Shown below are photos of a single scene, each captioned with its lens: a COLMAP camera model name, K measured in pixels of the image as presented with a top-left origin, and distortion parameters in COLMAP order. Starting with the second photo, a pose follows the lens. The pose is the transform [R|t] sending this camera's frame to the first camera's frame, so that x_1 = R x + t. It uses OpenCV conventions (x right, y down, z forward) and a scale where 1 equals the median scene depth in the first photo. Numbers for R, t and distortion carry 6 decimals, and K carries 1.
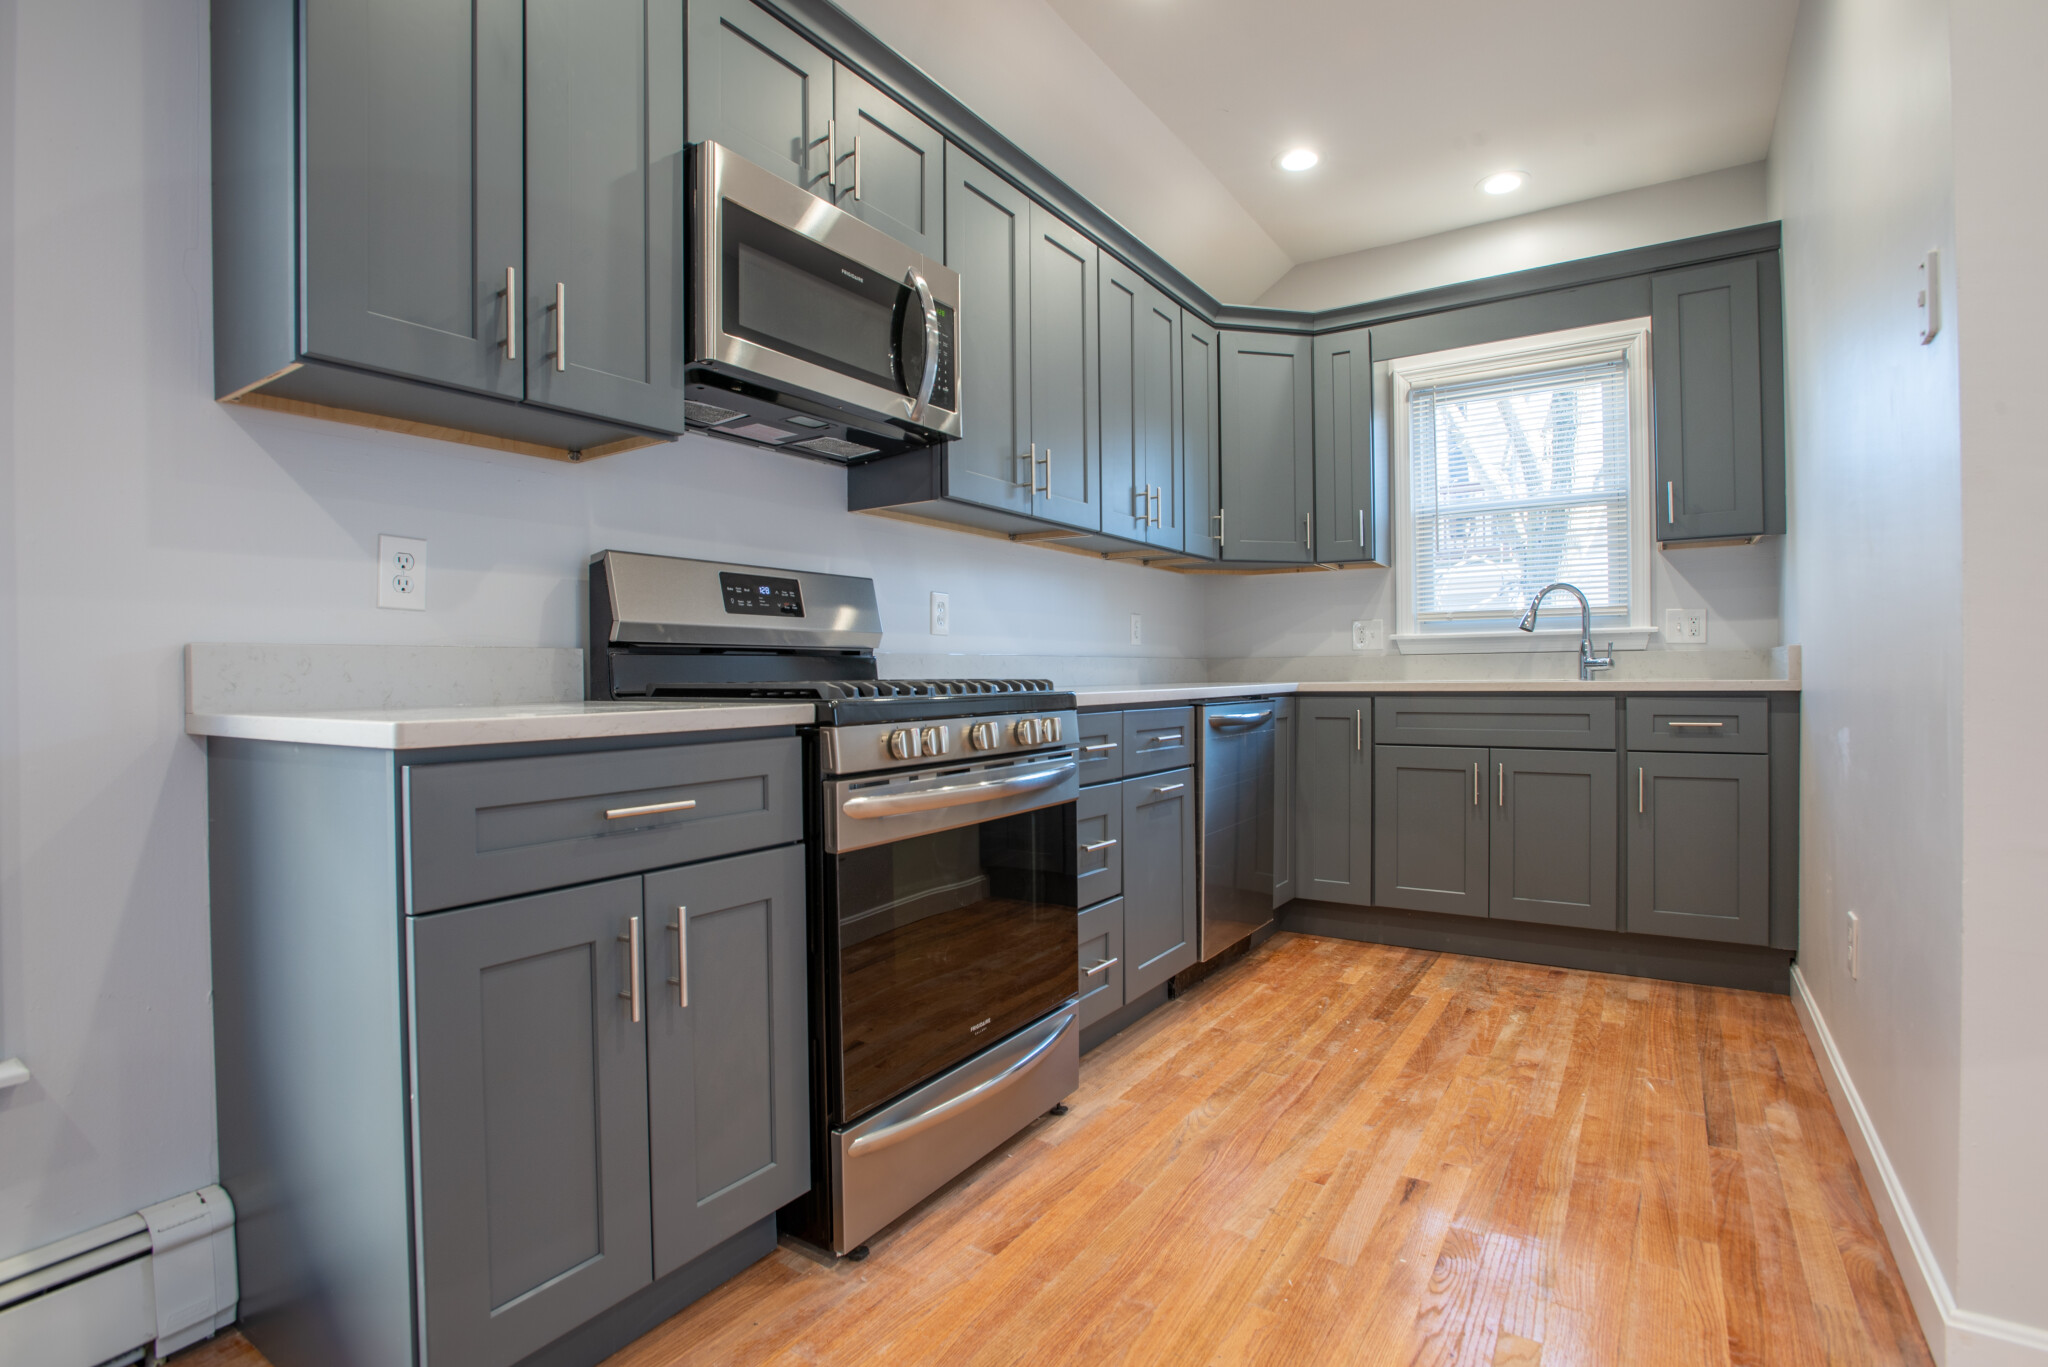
lens RADIAL K [[996.2, 0, 1026.4], [0, 996.2, 681.0], [0, 0, 1]] dist [-0.078894, 0.035594]
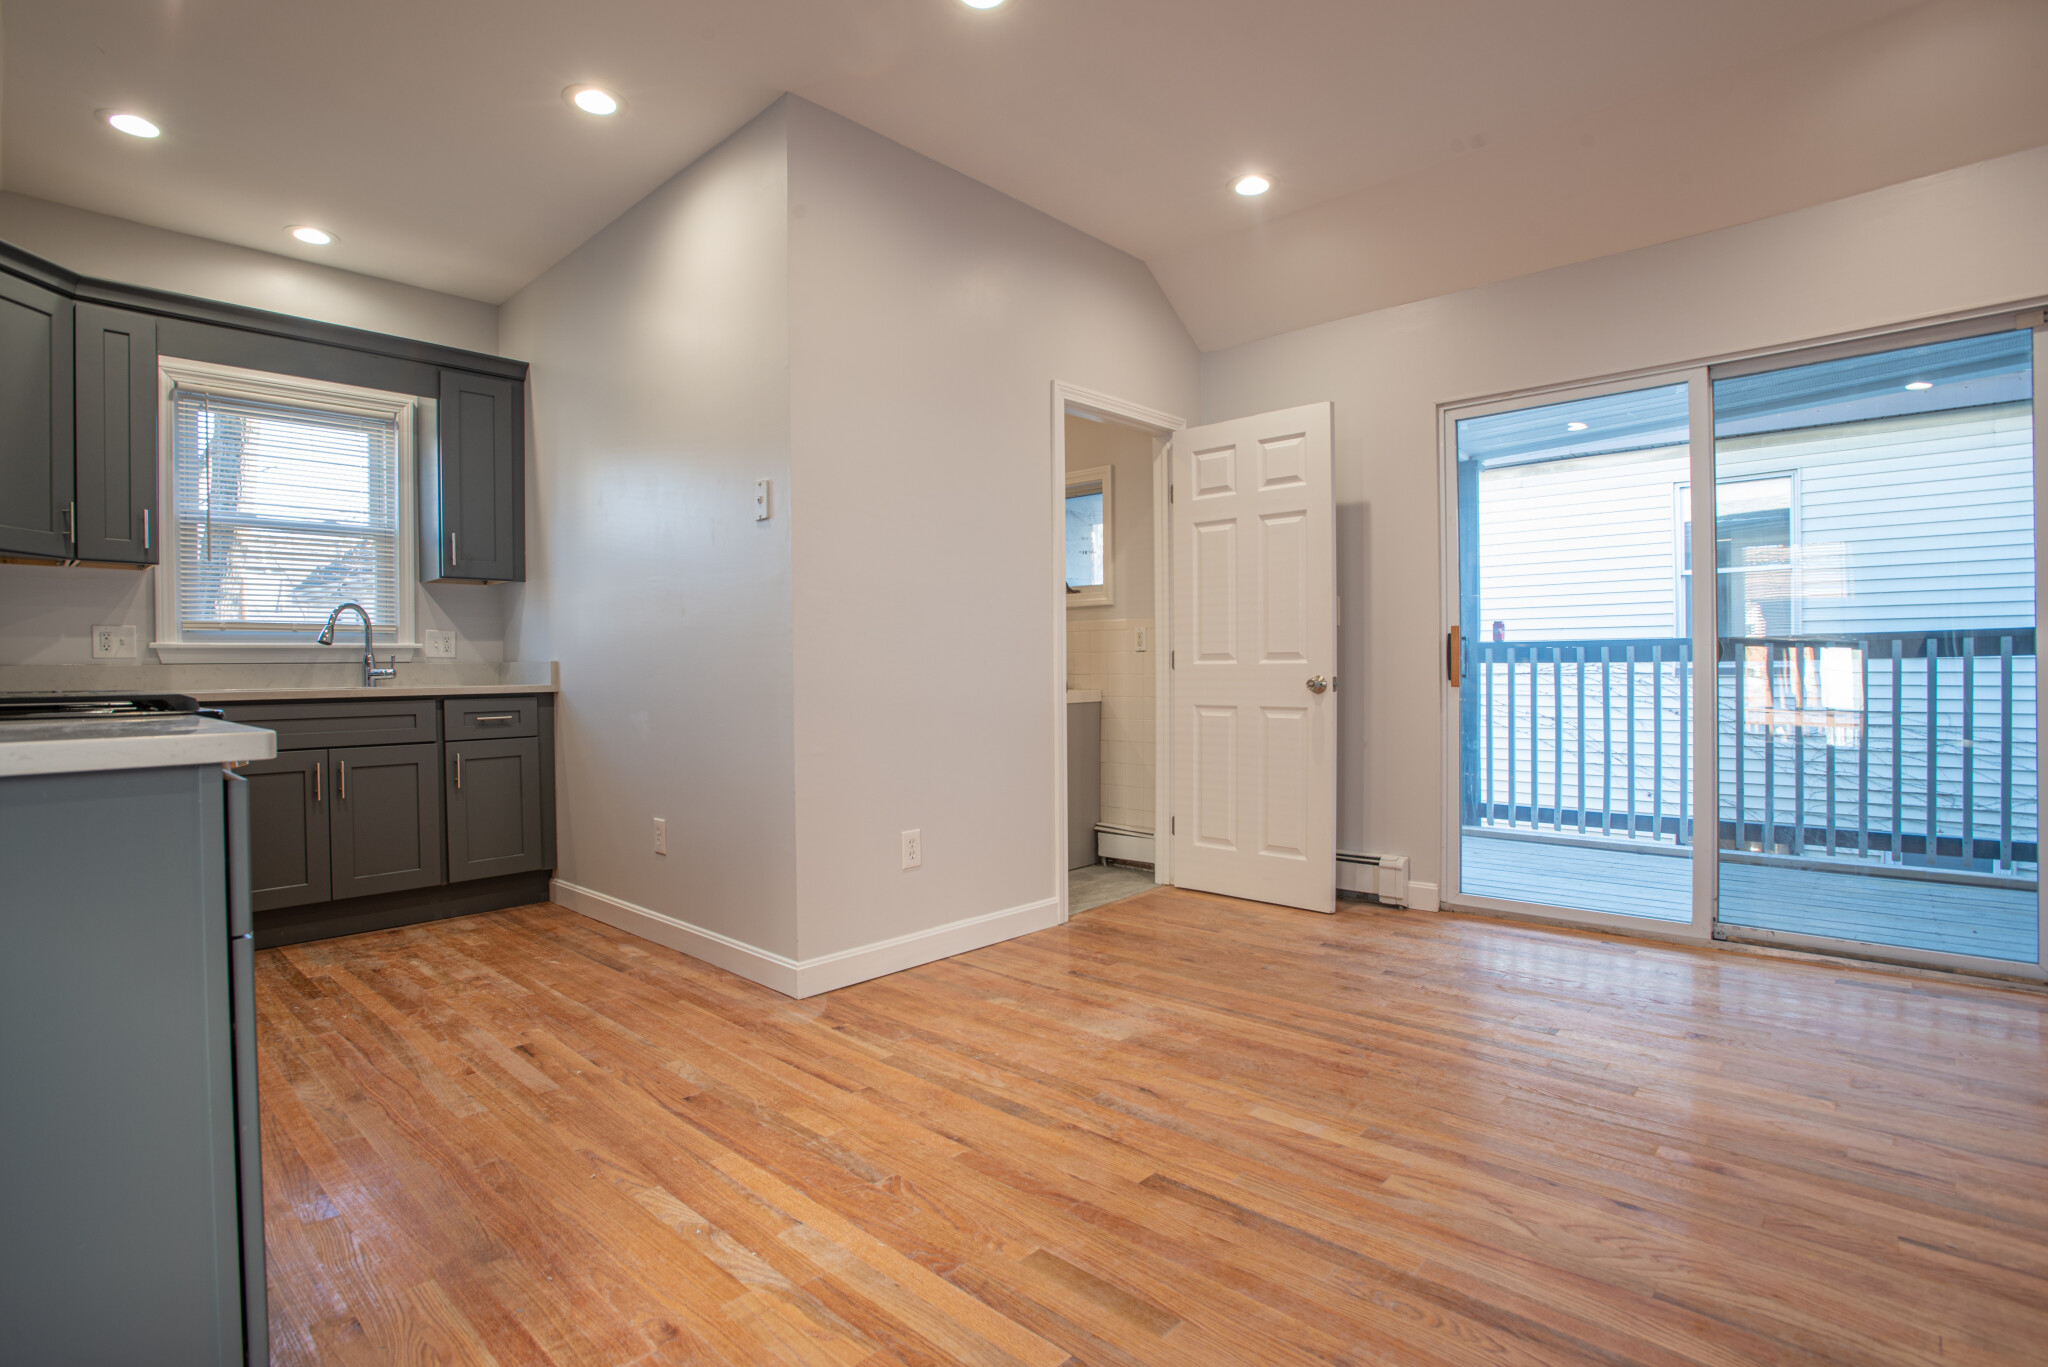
lens RADIAL K [[992.6, 0, 1027.2], [0, 992.6, 677.2], [0, 0, 1]] dist [-0.062574, 0.022232]
pose [[0.169347, -0.002026, 0.985554, -0.714147], [0.015252, 0.999884, -0.000565, -0.000668], [-0.985439, 0.015127, 0.169358, 0.035828]]
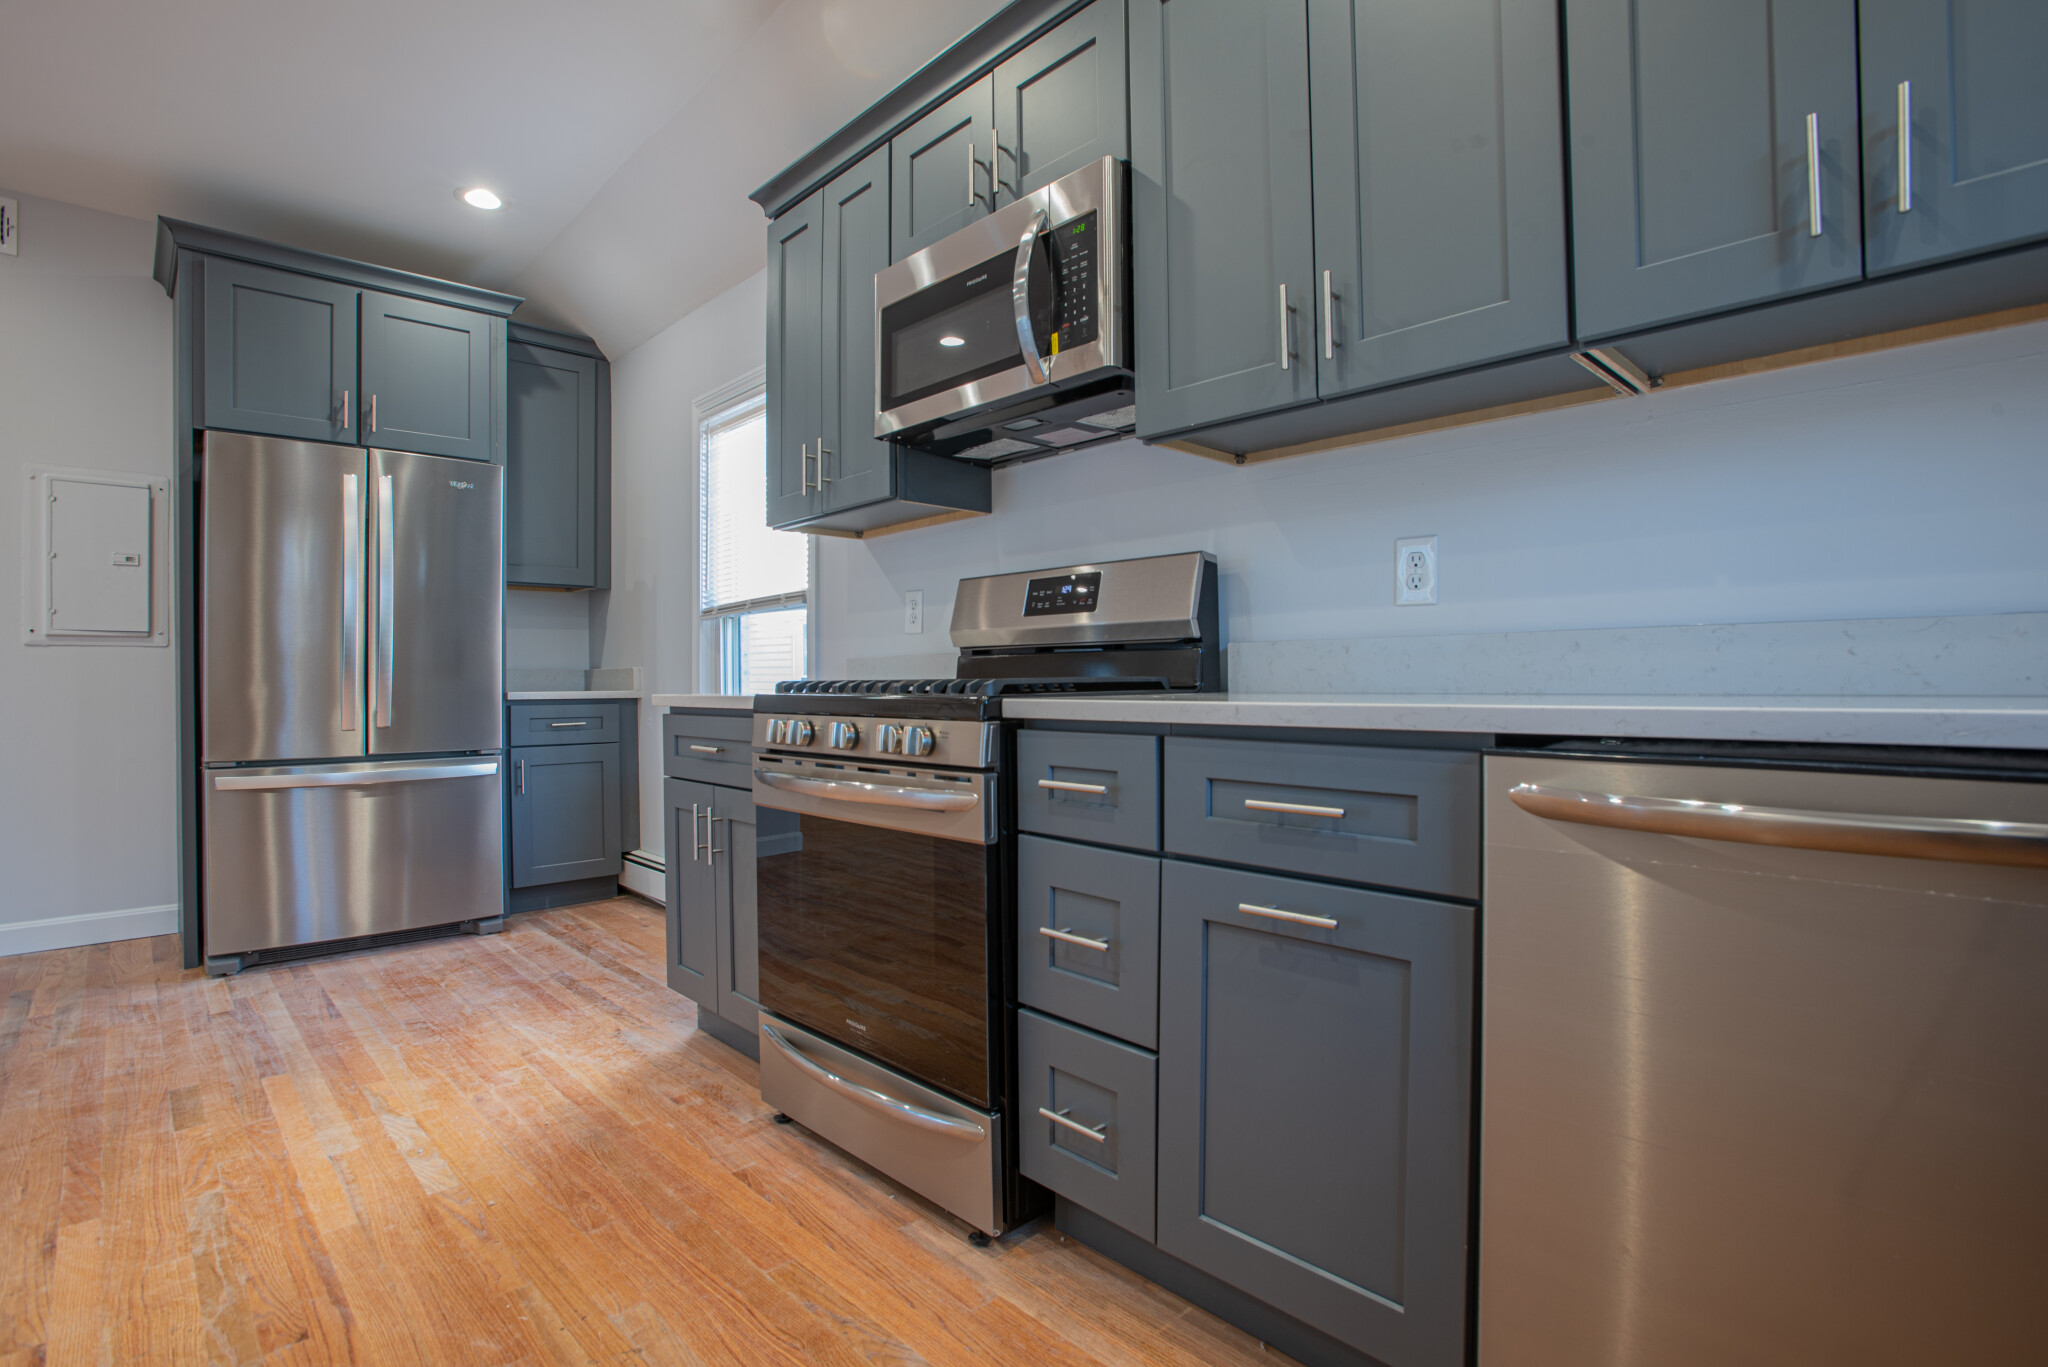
lens RADIAL K [[992.6, 0, 1027.2], [0, 992.6, 677.2], [0, 0, 1]] dist [-0.062574, 0.022232]
pose [[-0.230344, 0.012222, -0.973032, 0.756260], [0.004833, 0.999923, 0.011415, -0.012007], [0.973097, -0.002073, -0.230386, 1.203395]]
